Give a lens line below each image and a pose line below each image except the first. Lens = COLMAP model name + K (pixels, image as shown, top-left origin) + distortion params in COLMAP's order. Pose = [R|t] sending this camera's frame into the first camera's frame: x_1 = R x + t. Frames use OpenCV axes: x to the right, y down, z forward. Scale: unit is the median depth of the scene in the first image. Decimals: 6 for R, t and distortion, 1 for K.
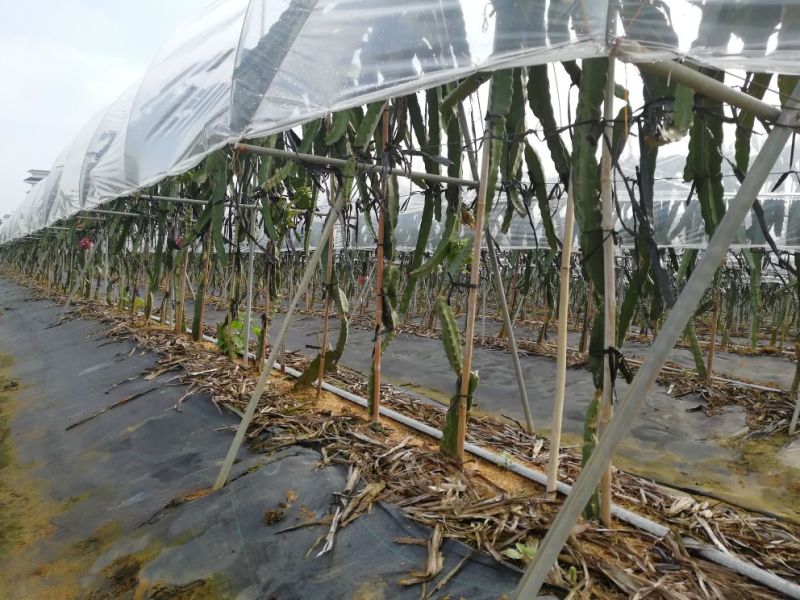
lens RADIAL K [[666.3, 0, 406.5], [0, 666.3, 297.8], [0, 0, 1]] dist [-0.014016, 0.044219]
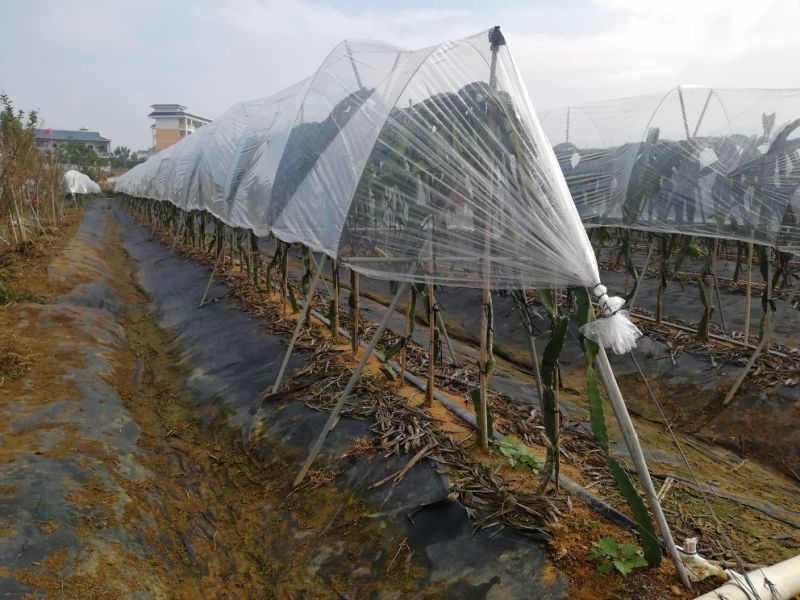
lens RADIAL K [[666.3, 0, 406.5], [0, 666.3, 297.8], [0, 0, 1]] dist [-0.014016, 0.044219]
pose [[0.986252, -0.026644, -0.163086, -0.632982], [0.047482, 0.990989, 0.125243, -0.296294], [0.158279, -0.131265, 0.978630, -1.704345]]
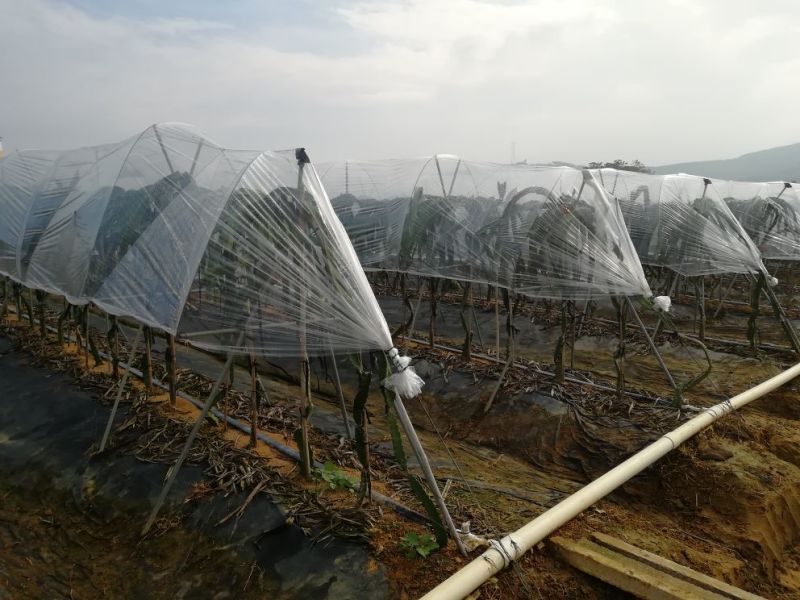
lens RADIAL K [[666.3, 0, 406.5], [0, 666.3, 297.8], [0, 0, 1]] dist [-0.014016, 0.044219]
pose [[0.982195, -0.089381, 0.165240, -0.706582], [0.068465, 0.989381, 0.128213, -0.471816], [-0.174945, -0.114617, 0.977884, -2.043378]]
